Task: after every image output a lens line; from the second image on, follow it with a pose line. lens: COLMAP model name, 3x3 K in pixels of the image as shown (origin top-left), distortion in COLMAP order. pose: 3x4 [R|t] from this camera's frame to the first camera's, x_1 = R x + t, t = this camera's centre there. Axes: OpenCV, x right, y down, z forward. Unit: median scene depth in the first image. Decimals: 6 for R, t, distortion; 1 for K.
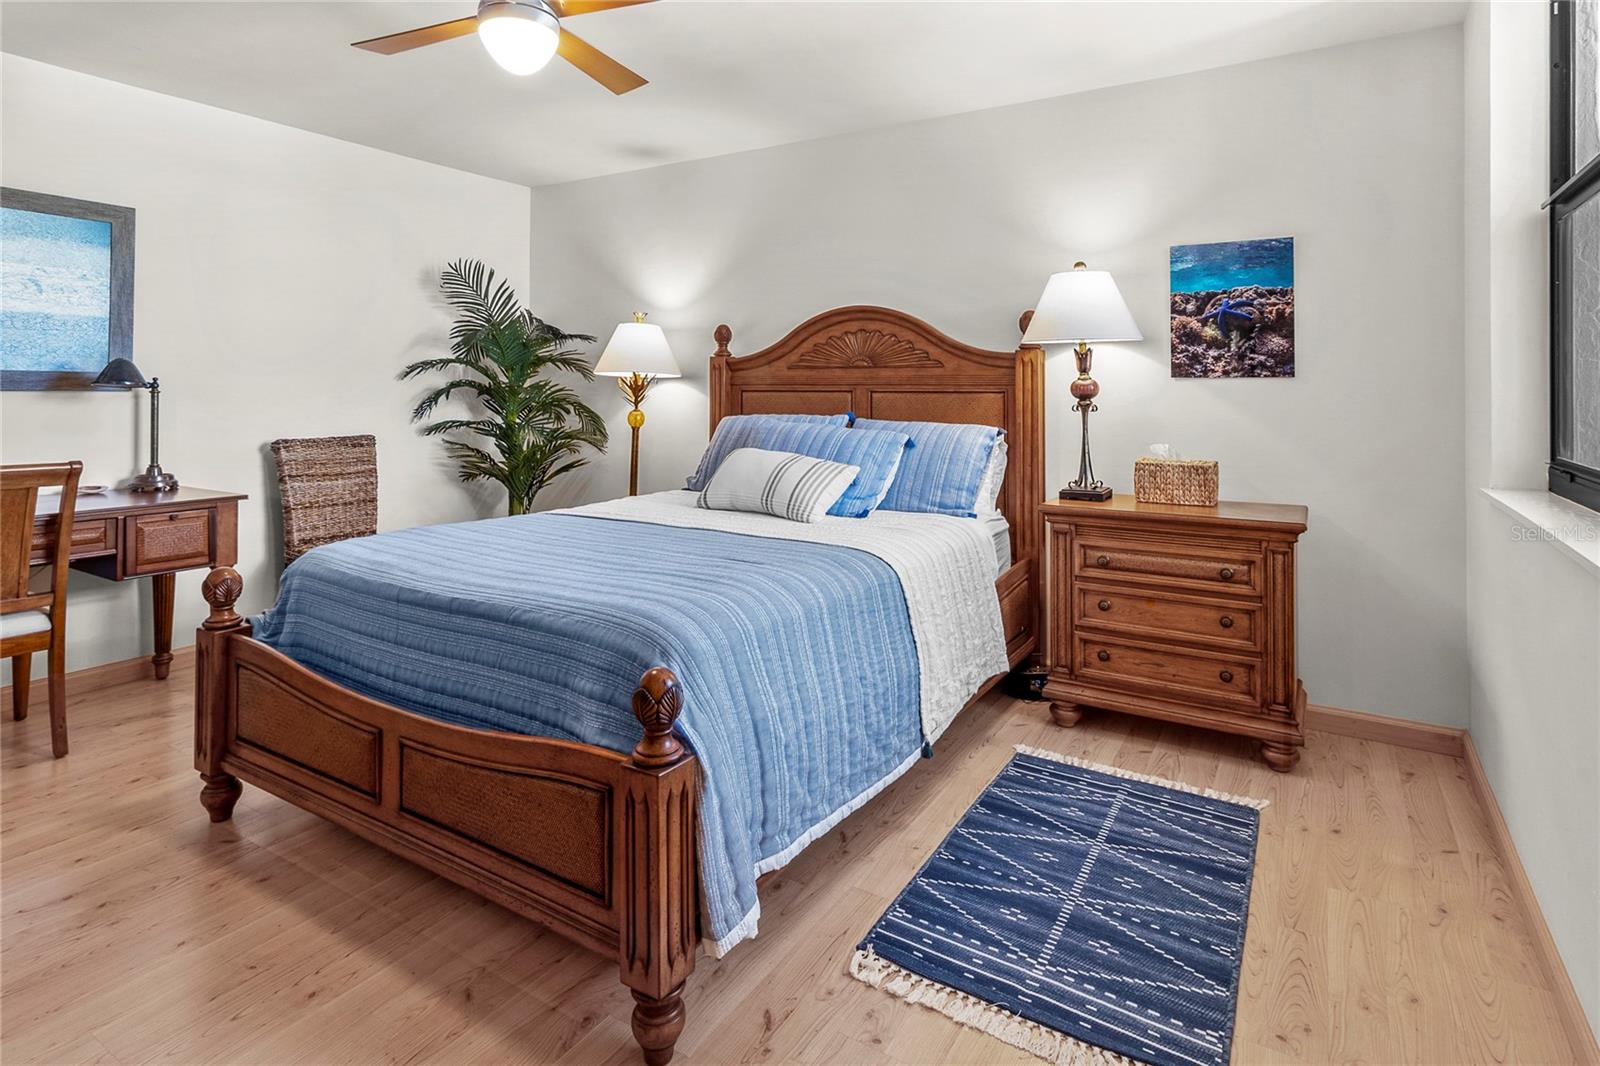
lens RADIAL K [[734.8, 0, 810.2], [0, 734.8, 467.7], [0, 0, 1]] dist [0.021312, 0.000163]
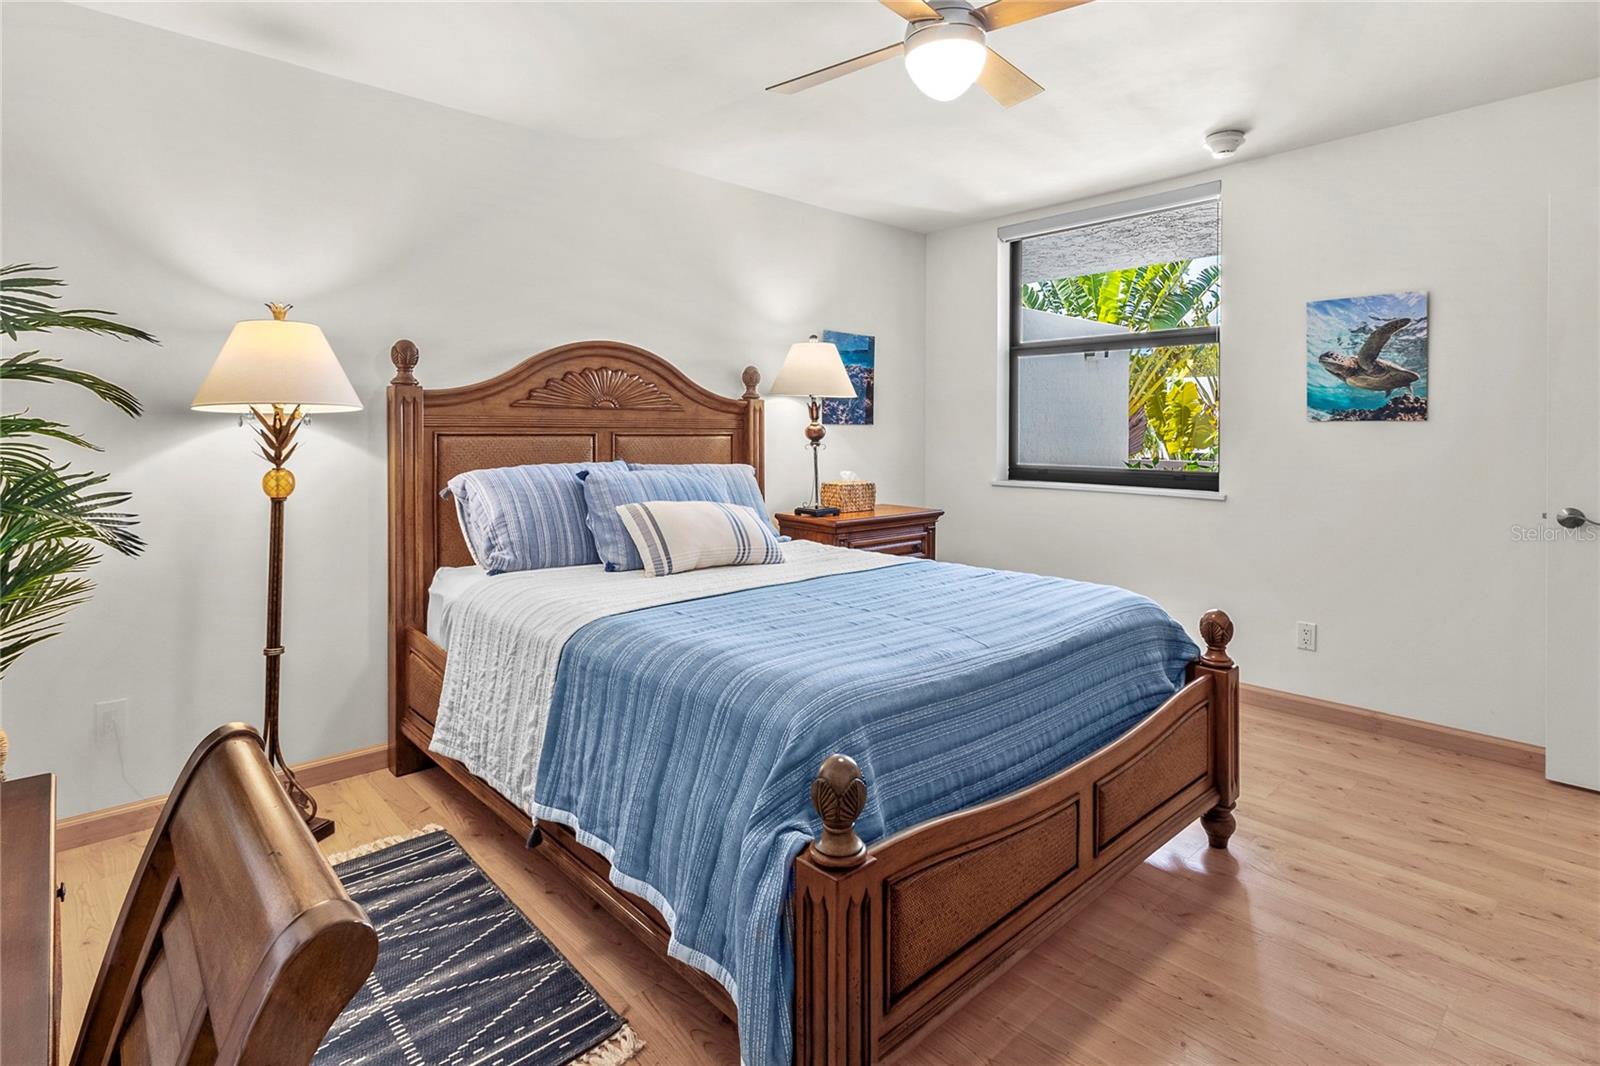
lens RADIAL K [[772.9, 0, 798.6], [0, 772.9, 503.8], [0, 0, 1]] dist [-0.000095, -0.000047]
pose [[0.338387, -0.092044, 0.936494, -0.793876], [0.097093, 0.993308, 0.062545, -0.058953], [-0.935984, 0.069763, 0.345060, 0.477354]]
